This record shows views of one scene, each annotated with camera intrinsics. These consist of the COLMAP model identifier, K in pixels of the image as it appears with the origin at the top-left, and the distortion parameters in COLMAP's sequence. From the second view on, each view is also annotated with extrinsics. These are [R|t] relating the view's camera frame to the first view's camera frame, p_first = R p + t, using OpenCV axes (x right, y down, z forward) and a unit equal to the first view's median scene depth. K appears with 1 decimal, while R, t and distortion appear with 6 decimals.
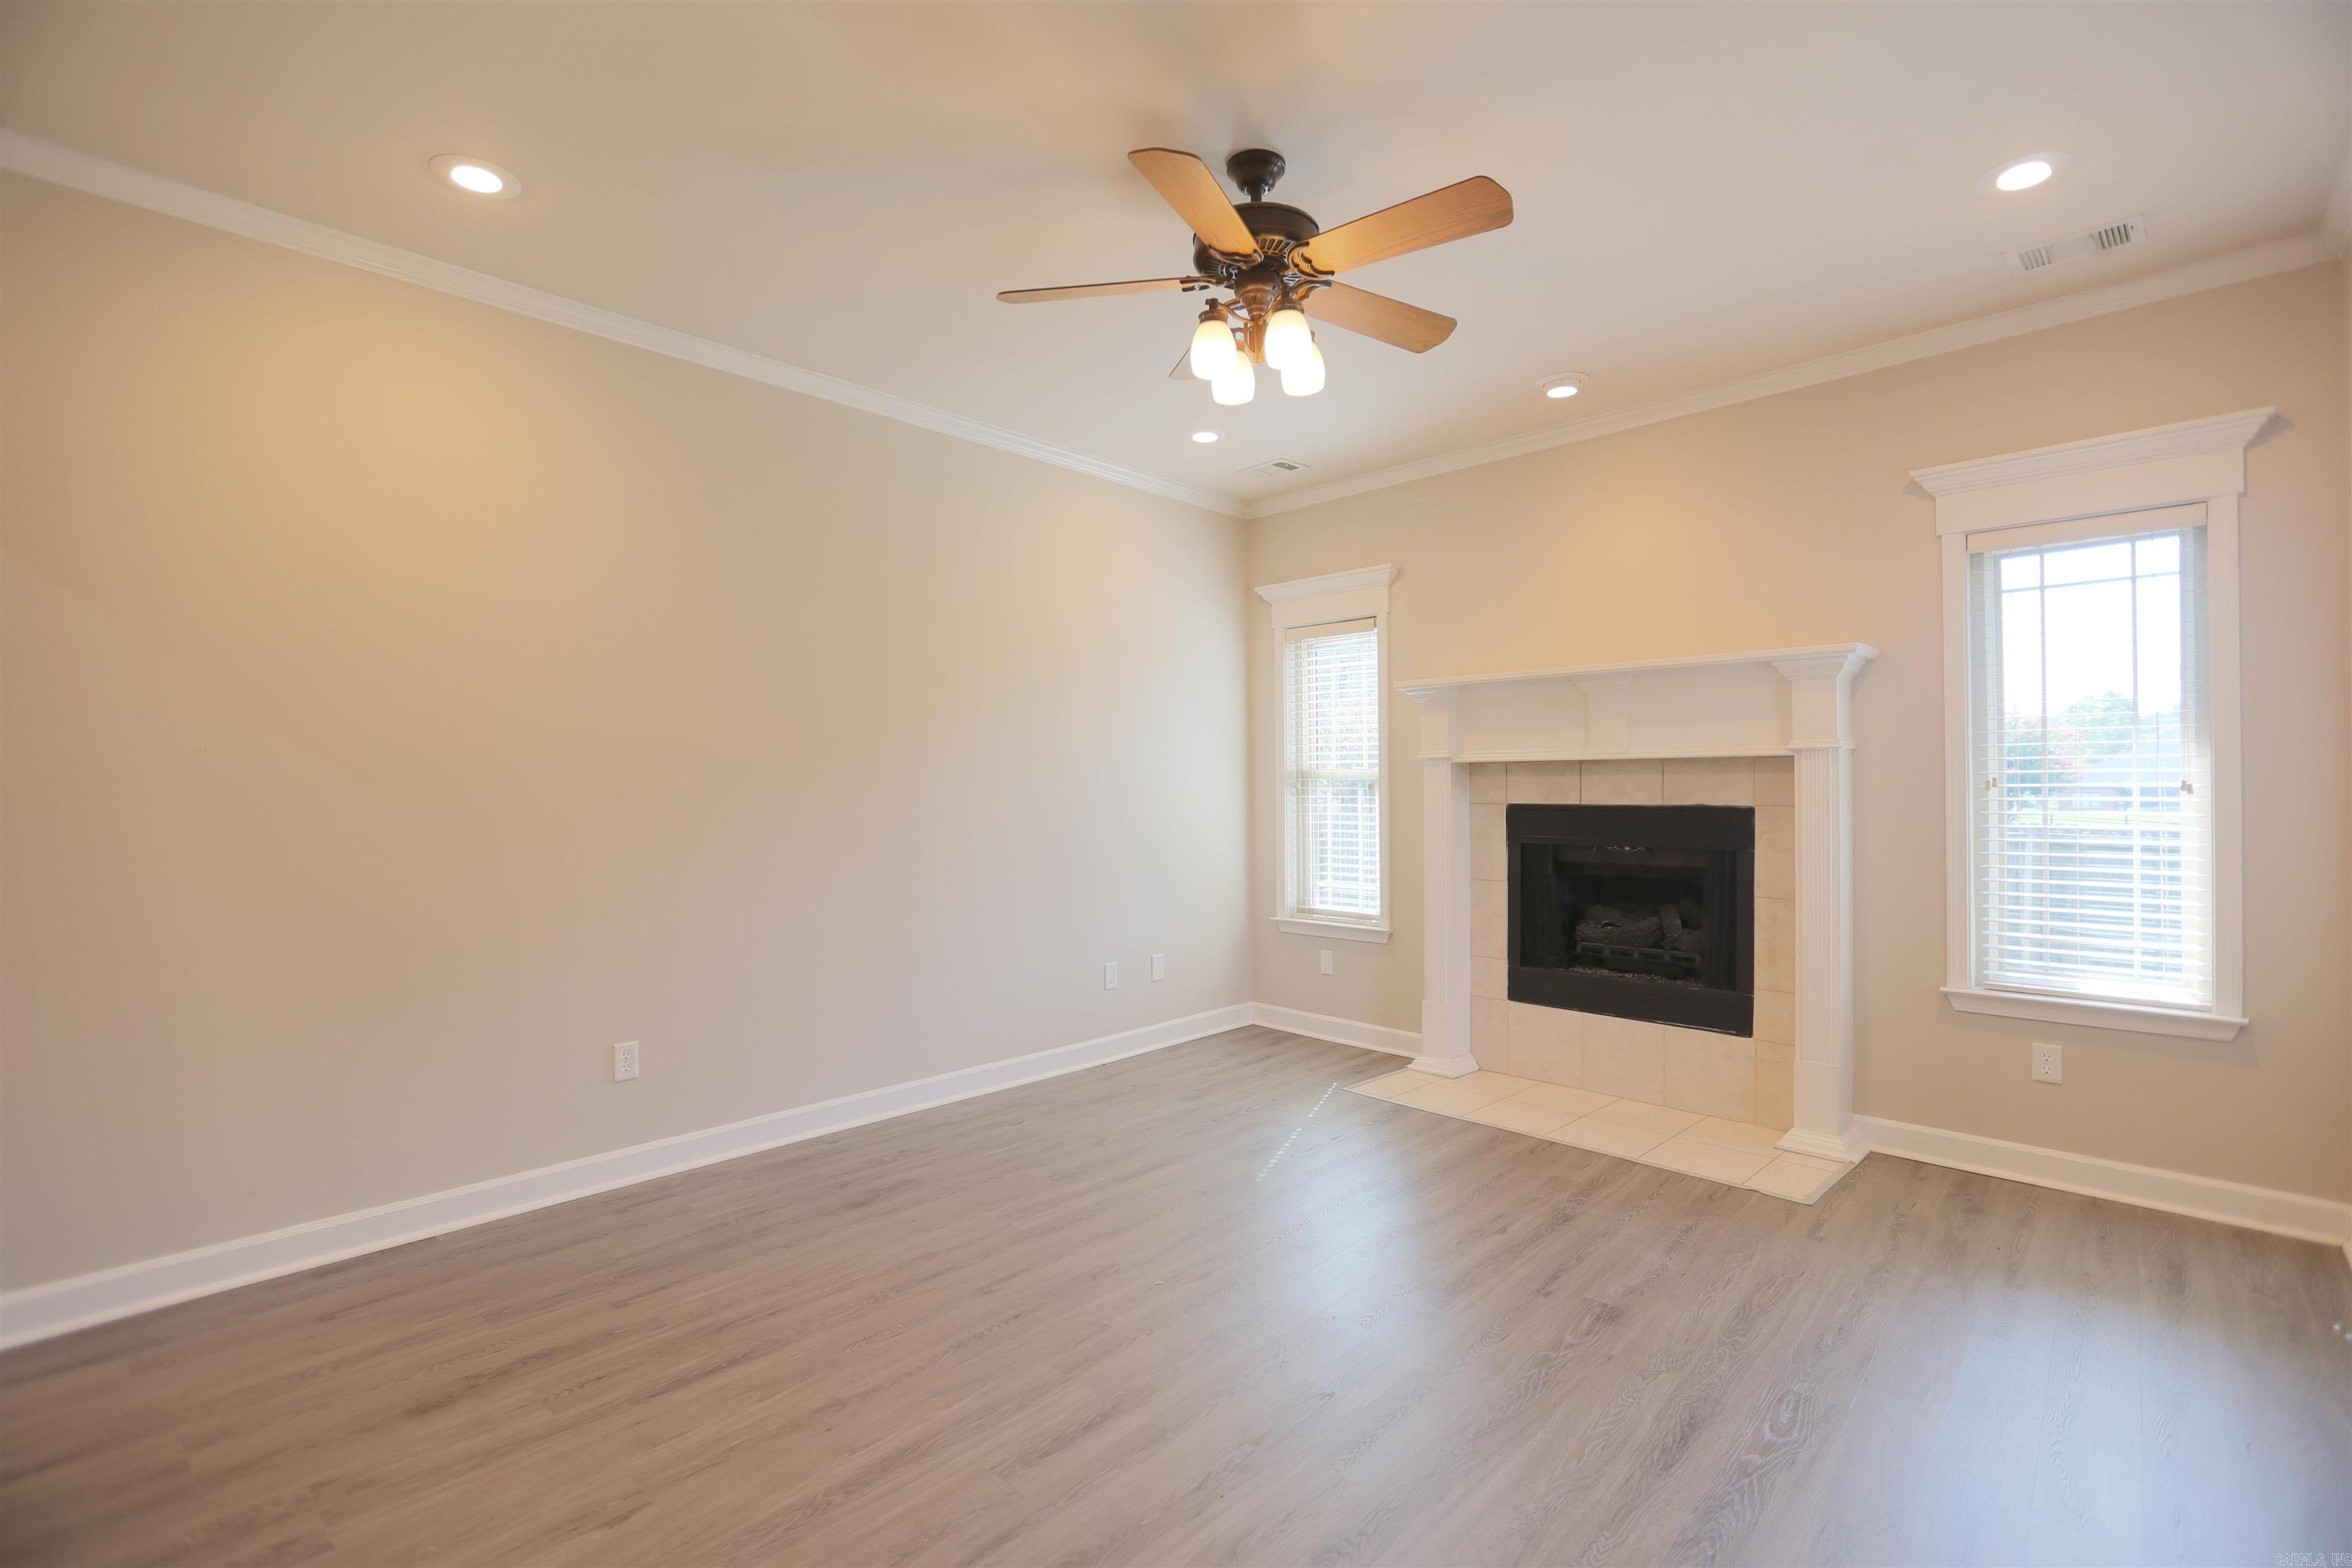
lens RADIAL K [[1096.3, 0, 1176.0], [0, 1096.3, 784.0], [0, 0, 1]] dist [-0.000135, 0.000045]
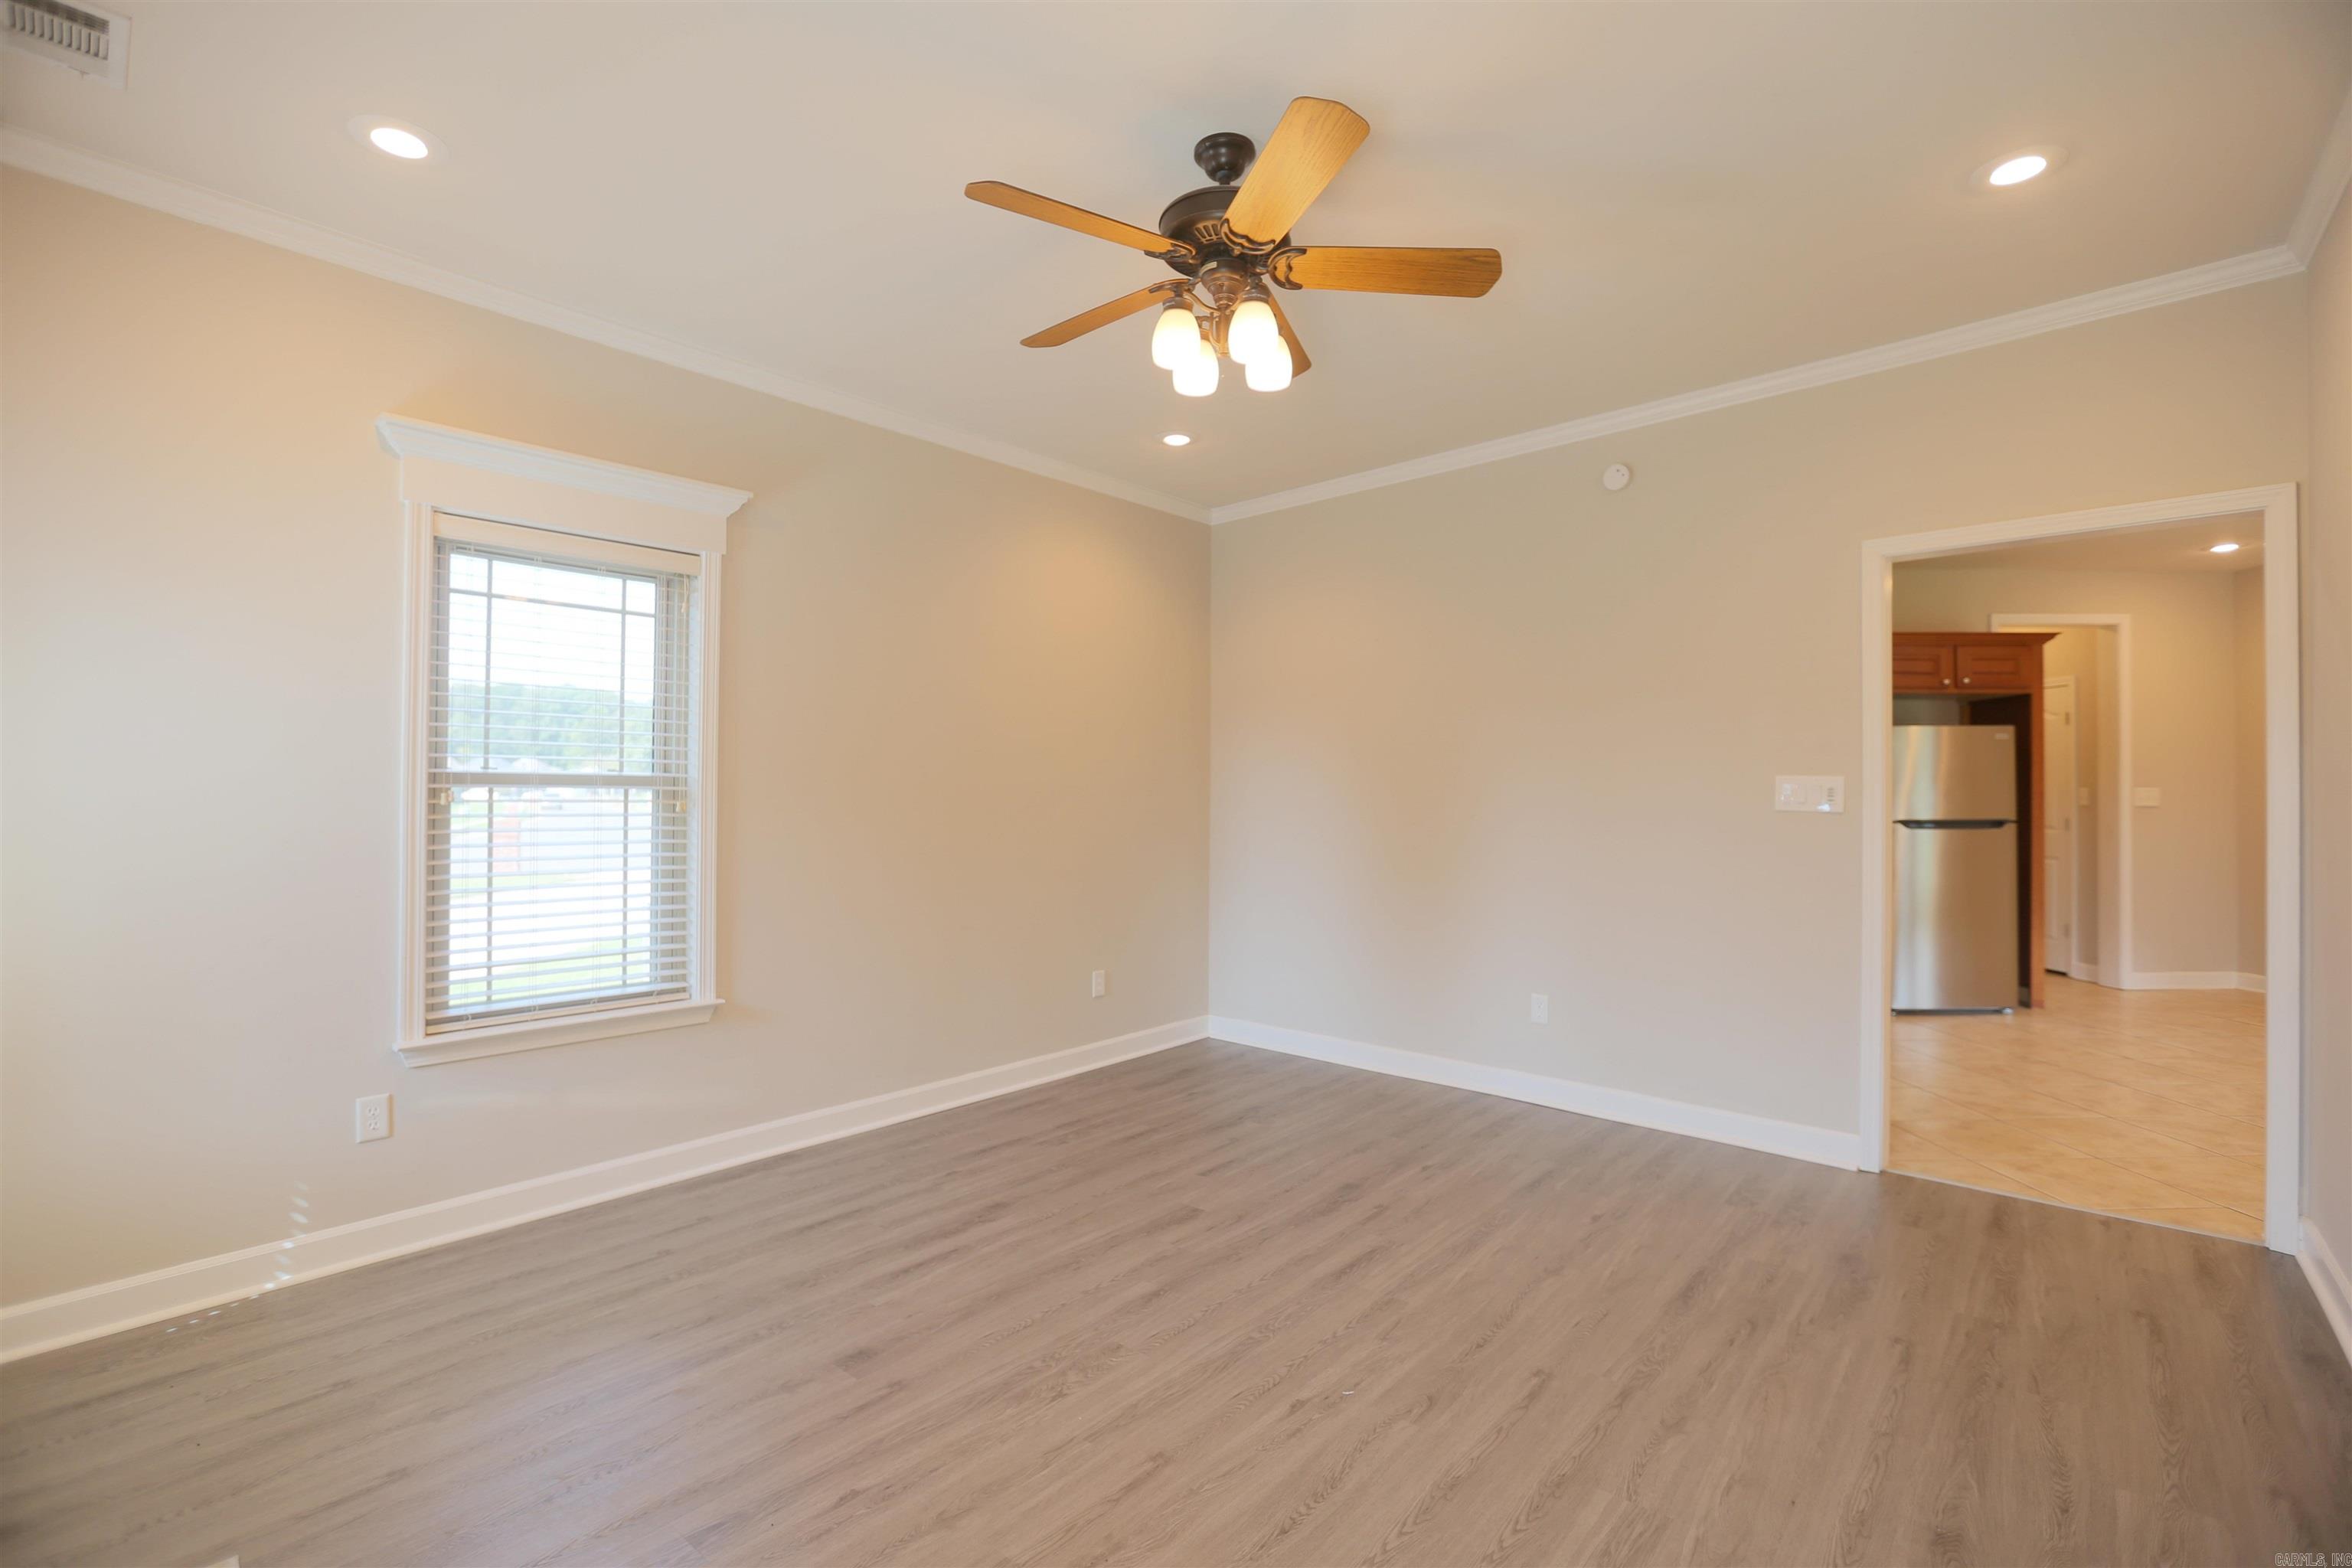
lens RADIAL K [[1153.2, 0, 1176.0], [0, 1153.2, 784.0], [0, 0, 1]] dist [-0.000581, -0.000020]
pose [[-0.999254, 0.001777, -0.038575, 0.097366], [0.002265, 0.999918, -0.012618, 0.003002], [0.038550, -0.012696, -0.999176, 1.224466]]
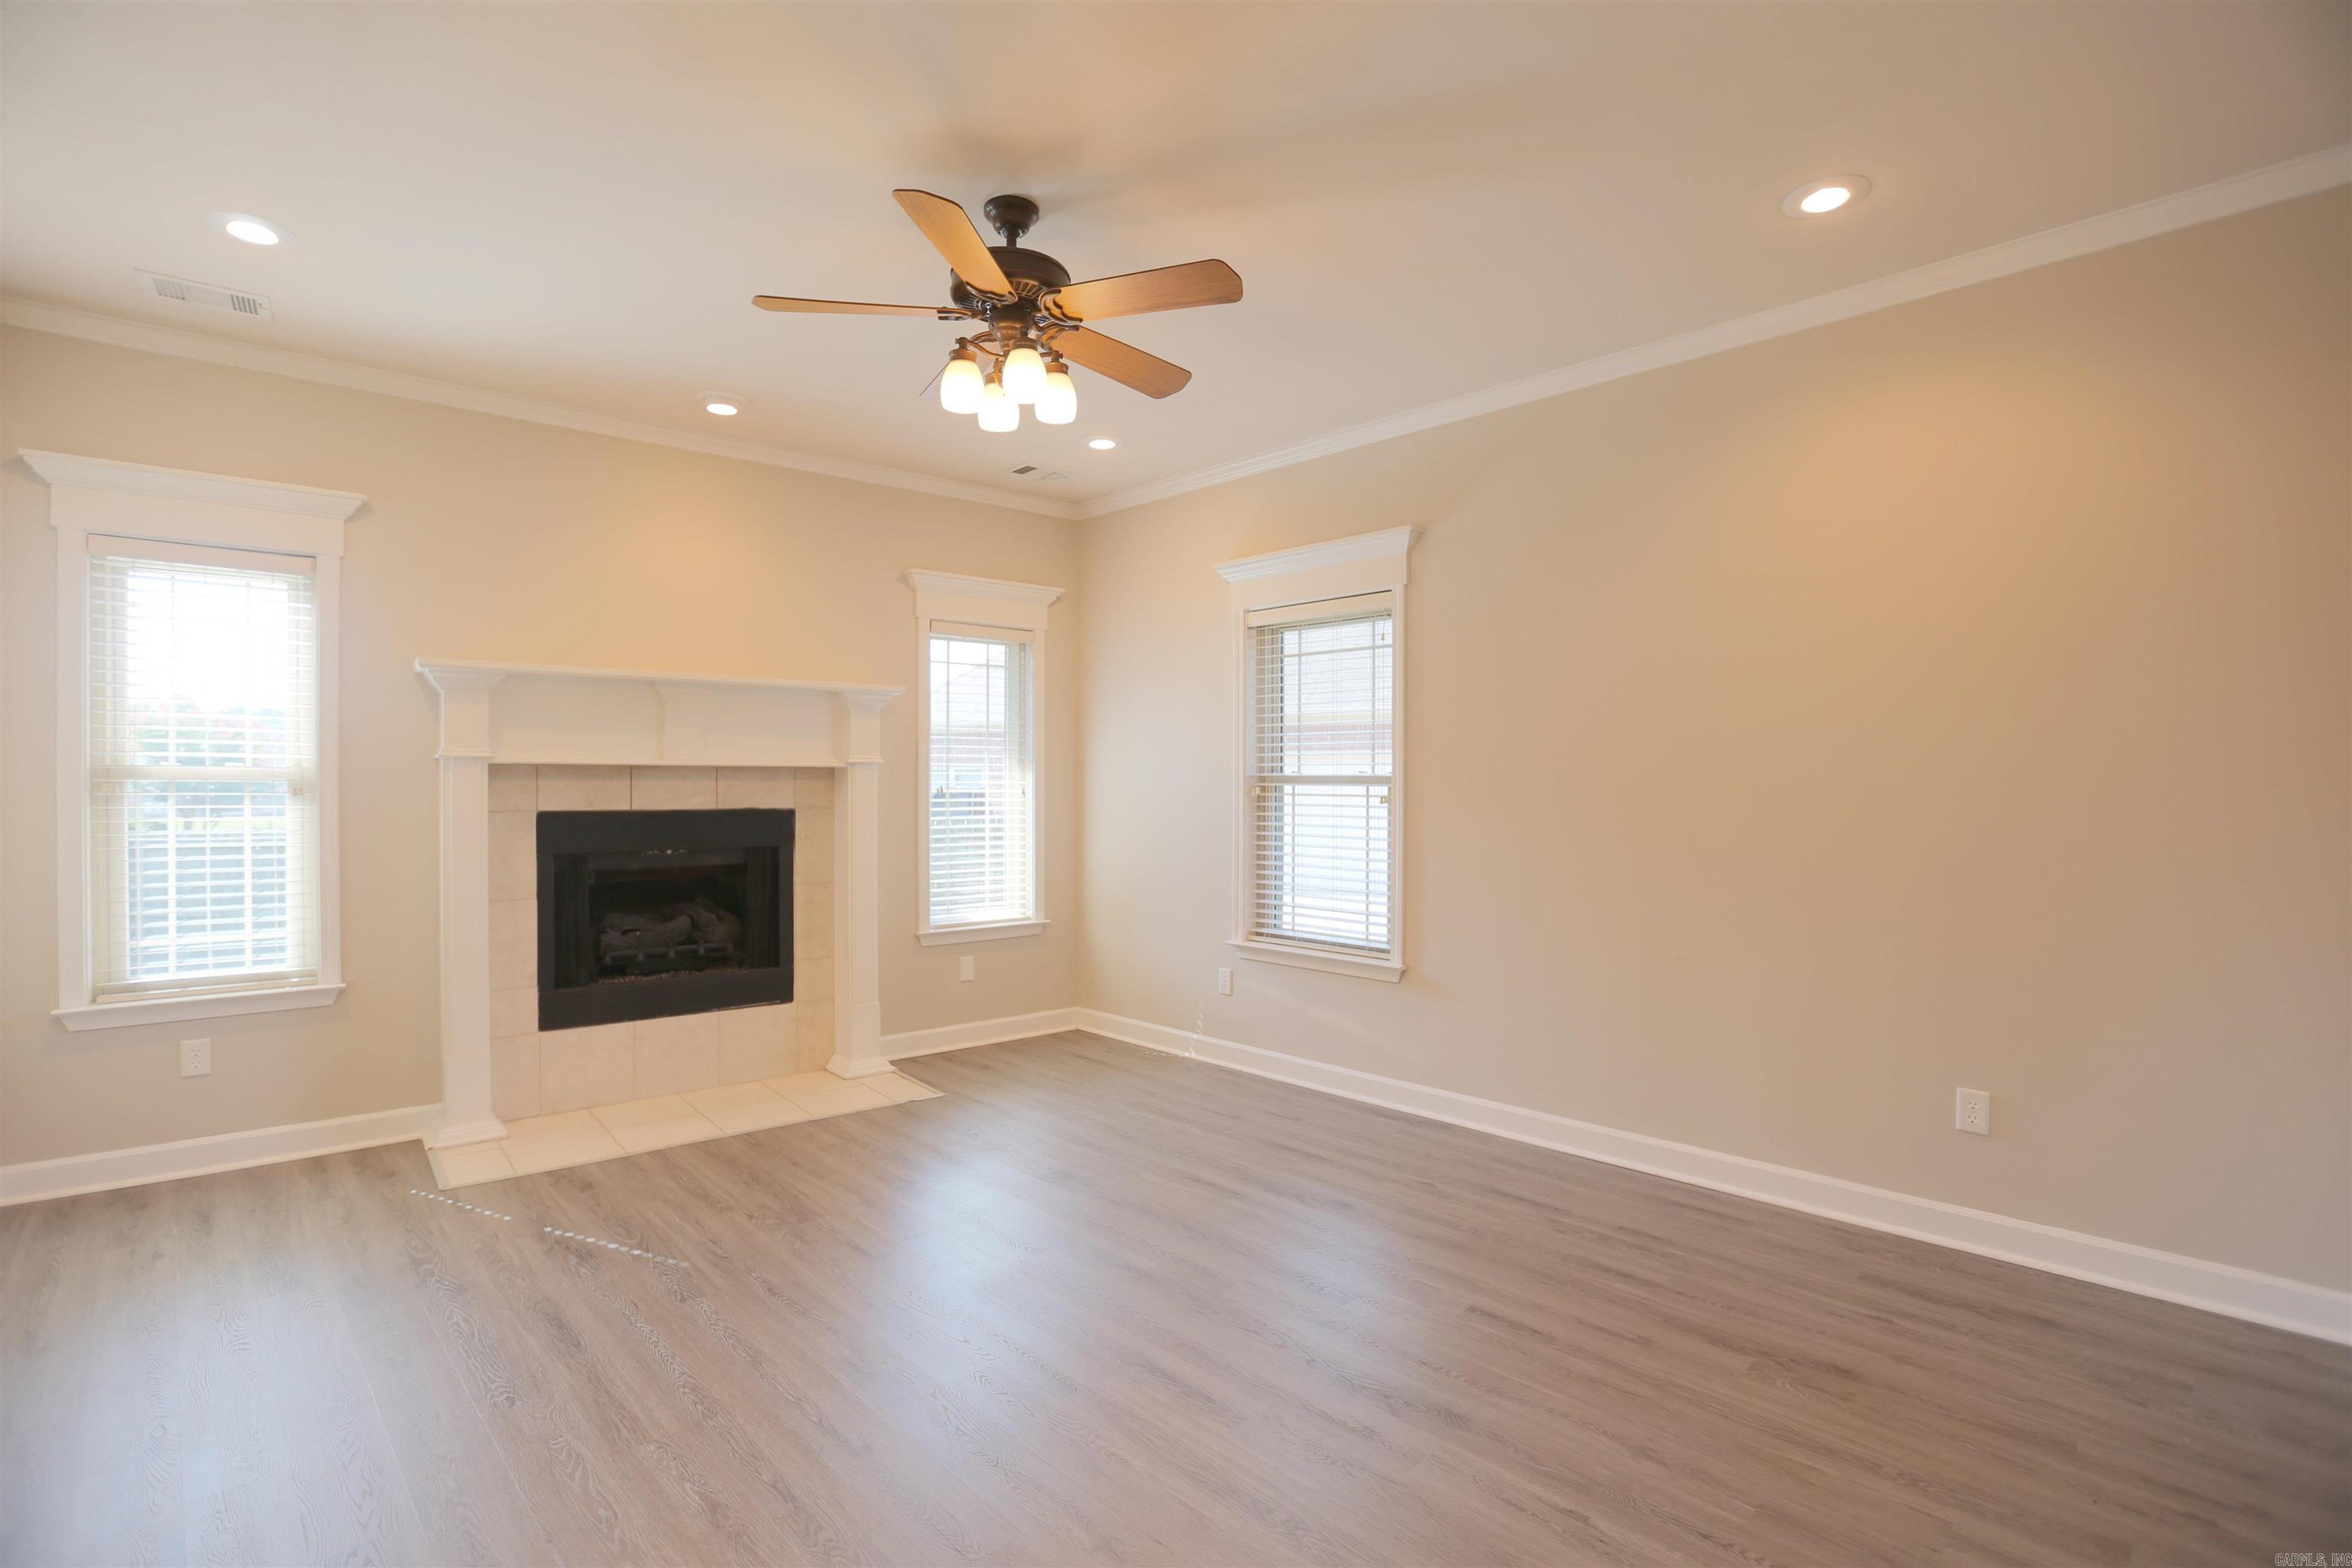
lens RADIAL K [[1112.8, 0, 1123.0], [0, 1112.8, 791.5], [0, 0, 1]] dist [0.000391, 0.000309]
pose [[0.114399, 0.000260, 0.993435, -0.597432], [-0.002737, 0.999996, 0.000053, 0.000719], [-0.993431, -0.002725, 0.114399, 0.469996]]
